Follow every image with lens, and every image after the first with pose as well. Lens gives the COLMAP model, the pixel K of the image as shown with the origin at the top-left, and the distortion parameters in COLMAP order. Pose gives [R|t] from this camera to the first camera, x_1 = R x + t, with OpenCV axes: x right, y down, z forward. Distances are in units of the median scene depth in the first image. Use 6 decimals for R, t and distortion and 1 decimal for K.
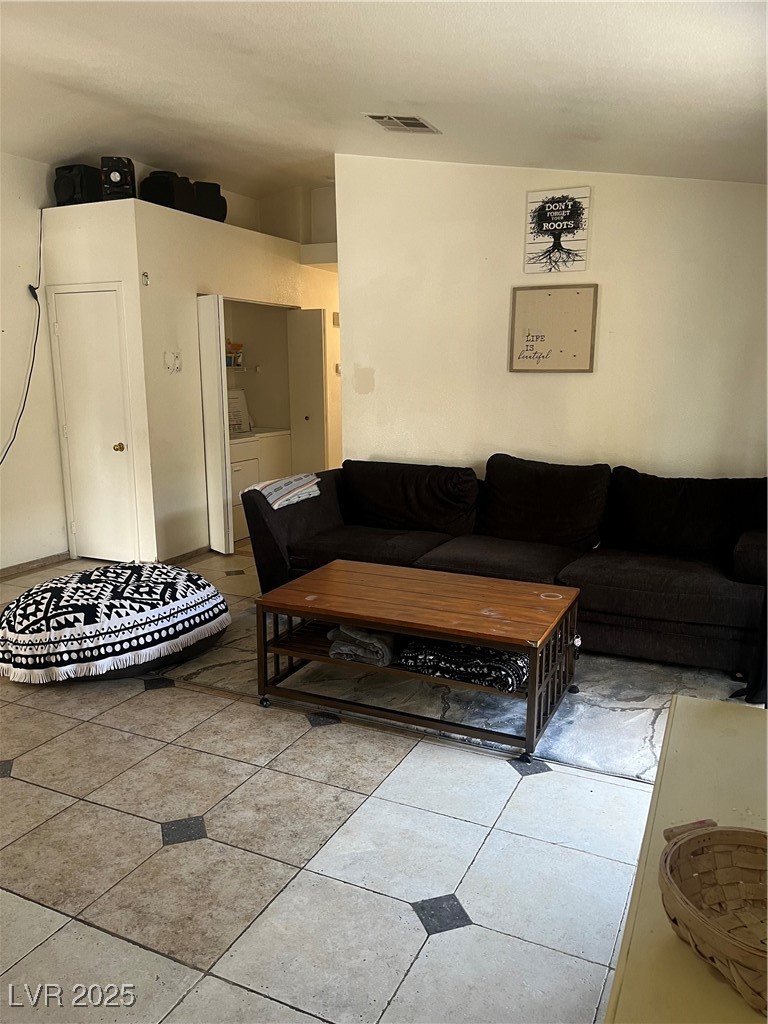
lens RADIAL K [[768.3, 0, 383.8], [0, 768.3, 515.2], [0, 0, 1]] dist [0.056283, -0.074712]
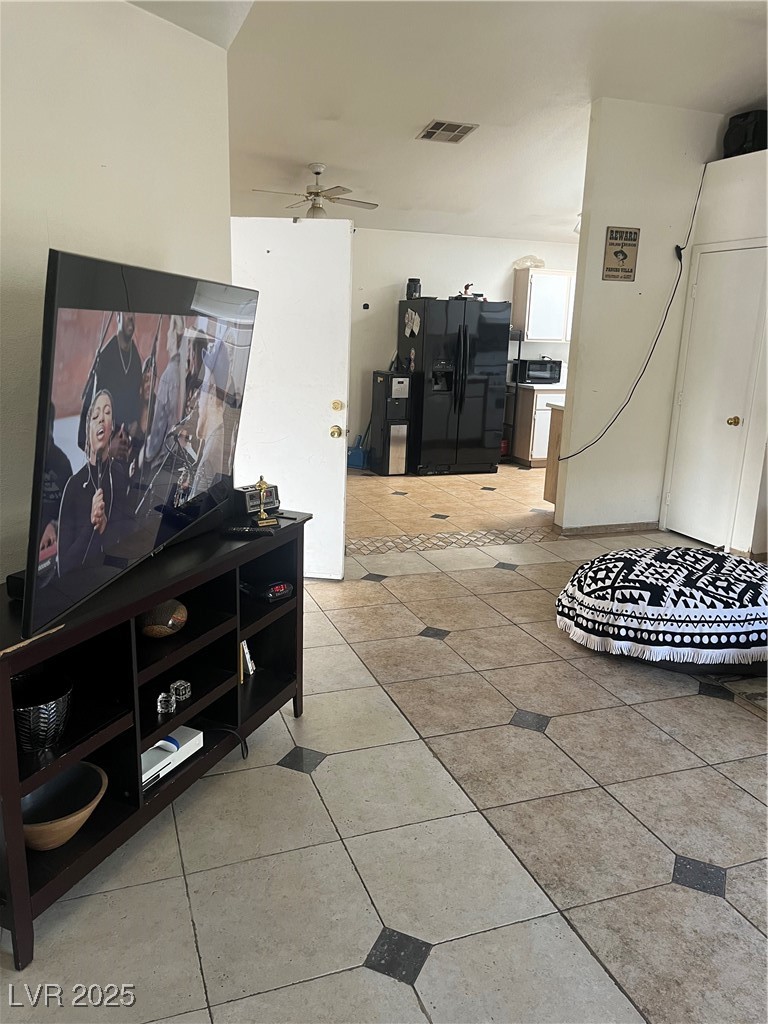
lens RADIAL K [[768.3, 0, 376.8], [0, 768.3, 511.2], [0, 0, 1]] dist [0.056283, -0.074712]
pose [[0.711383, 0.188686, -0.677002, -0.004388], [-0.162976, 0.981317, 0.102249, -0.013436], [0.683647, 0.037597, 0.728844, 0.079371]]
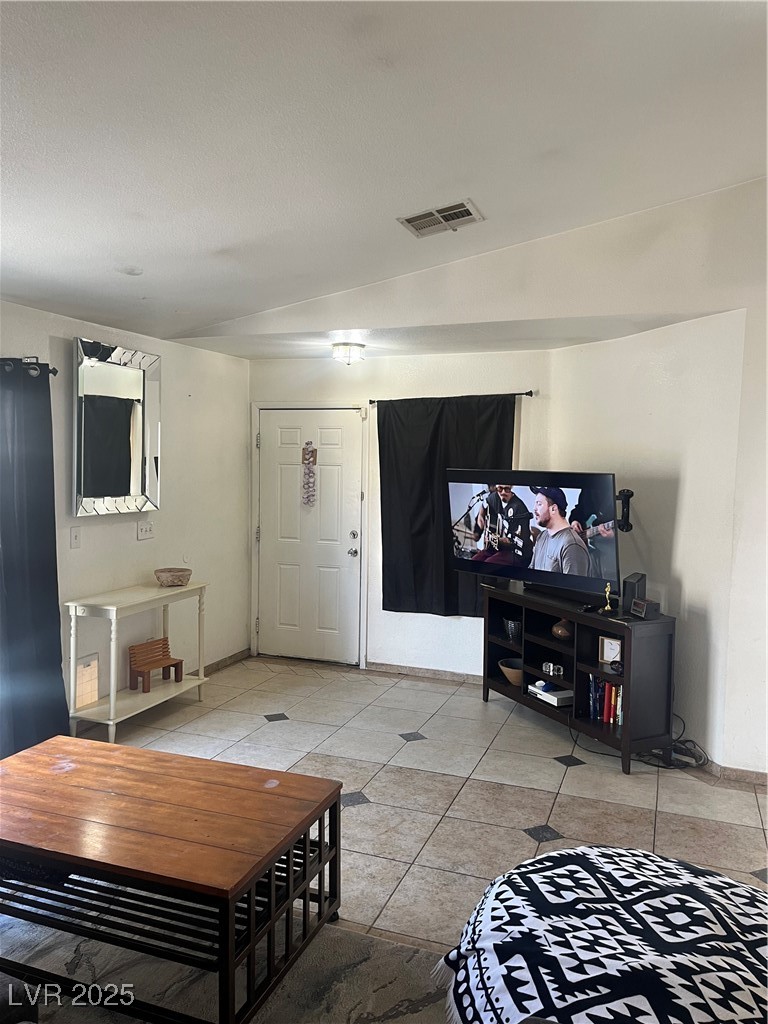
lens RADIAL K [[768.3, 0, 385.0], [0, 768.3, 512.1], [0, 0, 1]] dist [0.056283, -0.074712]
pose [[-0.995740, -0.005958, -0.092011, -0.127005], [-0.029342, 0.966508, 0.254953, -0.345776], [0.087410, 0.256567, -0.962566, 1.594014]]
